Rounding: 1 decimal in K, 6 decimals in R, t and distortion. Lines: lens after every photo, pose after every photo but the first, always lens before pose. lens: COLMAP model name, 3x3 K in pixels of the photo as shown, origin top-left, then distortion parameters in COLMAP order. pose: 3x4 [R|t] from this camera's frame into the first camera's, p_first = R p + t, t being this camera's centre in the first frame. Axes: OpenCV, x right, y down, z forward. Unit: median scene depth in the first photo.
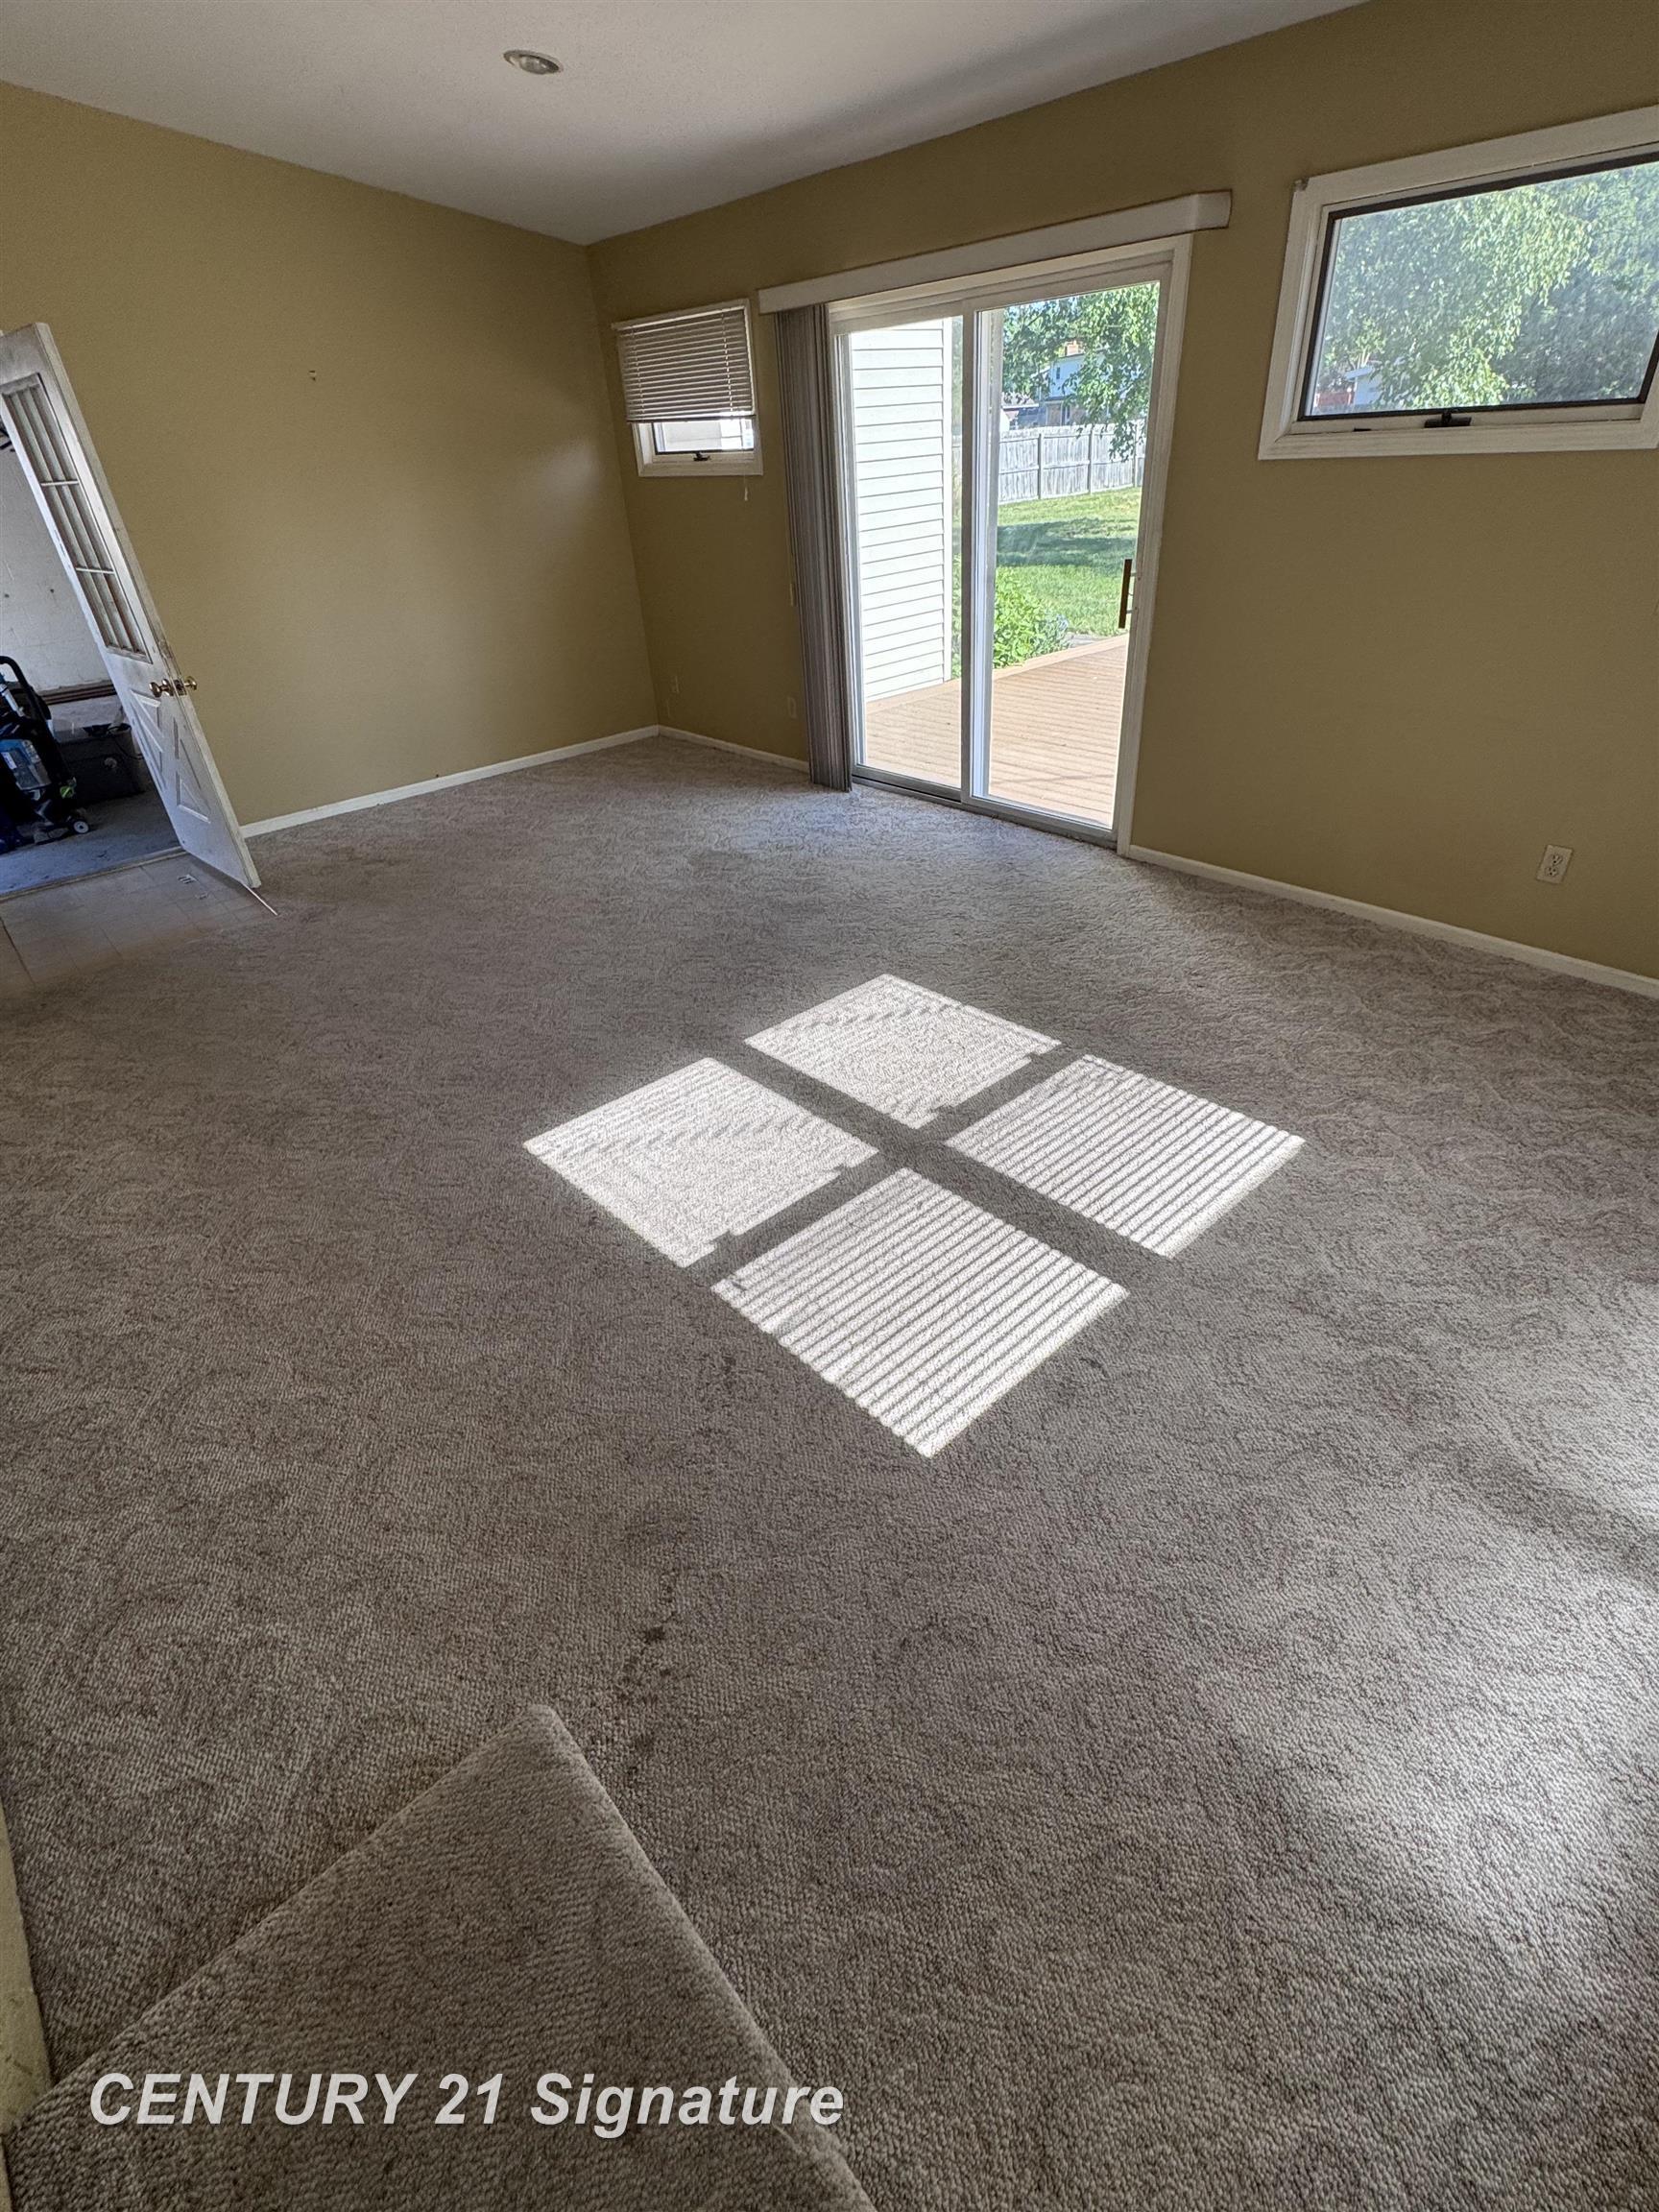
lens RADIAL K [[1016.4, 0, 831.3], [0, 1016.4, 1101.9], [0, 0, 1]] dist [-0.002057, -0.001146]
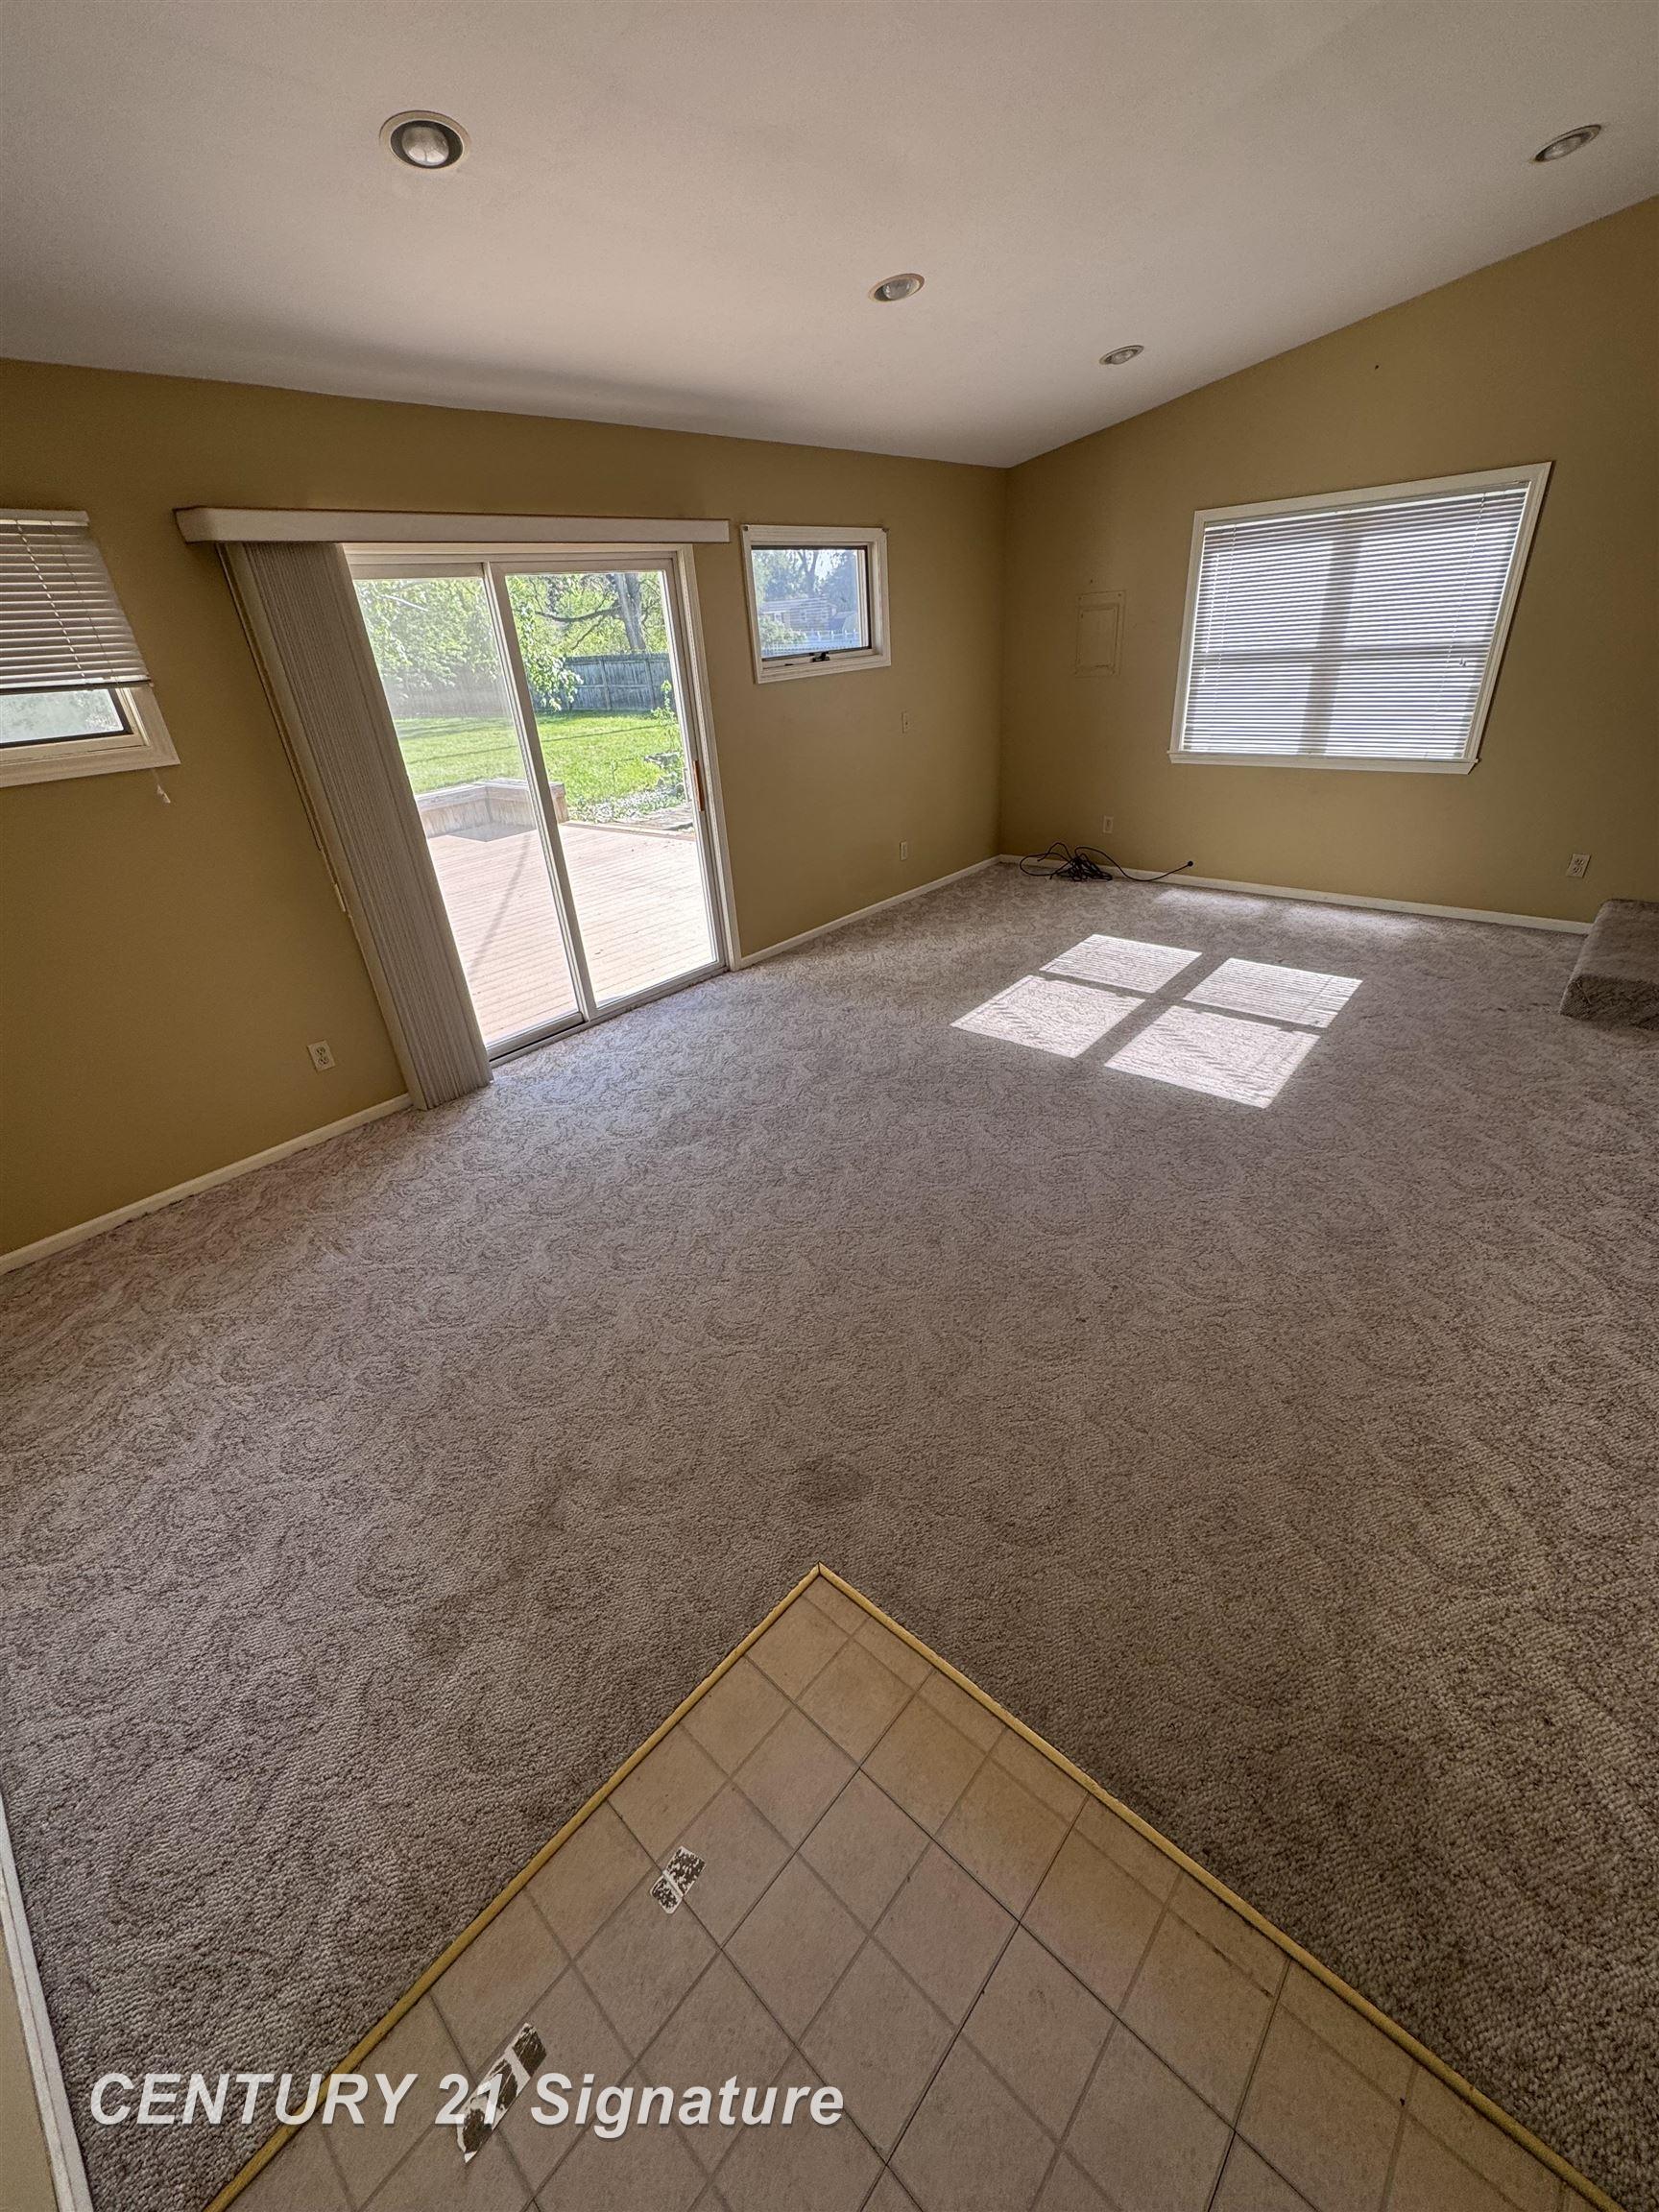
lens RADIAL K [[884.2, 0, 832.2], [0, 884.2, 1107.3], [0, 0, 1]] dist [-0.003854, -0.000144]
pose [[-0.107611, -0.415747, 0.903091, -1.046057], [0.615491, 0.685502, 0.388919, -0.614863], [-0.780763, 0.597696, 0.182121, 1.006452]]
